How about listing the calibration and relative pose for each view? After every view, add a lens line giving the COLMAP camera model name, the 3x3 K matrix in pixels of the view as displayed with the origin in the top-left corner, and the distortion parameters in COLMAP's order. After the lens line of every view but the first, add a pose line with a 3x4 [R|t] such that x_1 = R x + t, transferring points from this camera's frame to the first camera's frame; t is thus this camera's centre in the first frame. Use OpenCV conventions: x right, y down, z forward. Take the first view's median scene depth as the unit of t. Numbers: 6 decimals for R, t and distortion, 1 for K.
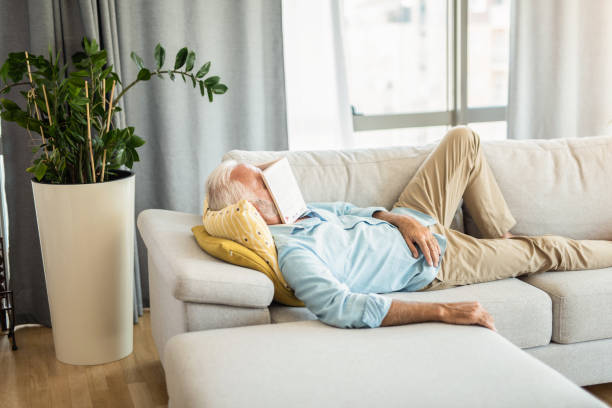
lens RADIAL K [[947.4, 0, 332.3], [0, 947.4, 156.9], [0, 0, 1]] dist [-0.066137, 0.000000]
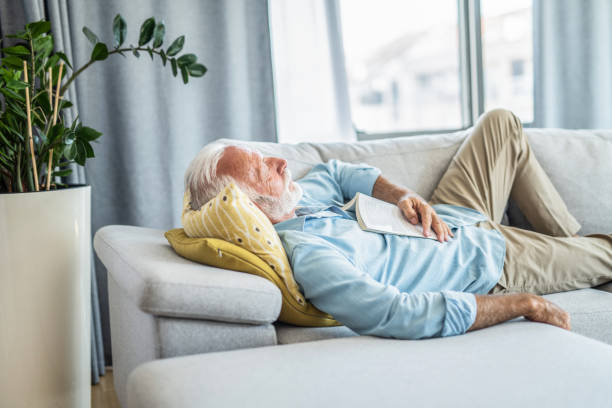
lens RADIAL K [[938.0, 0, 326.8], [0, 938.0, 160.8], [0, 0, 1]] dist [0.008699, 0.000000]
pose [[0.999083, -0.034451, 0.025407, -0.033202], [0.036758, 0.994630, -0.096743, 0.085226], [-0.021938, 0.097588, 0.994985, 0.225200]]
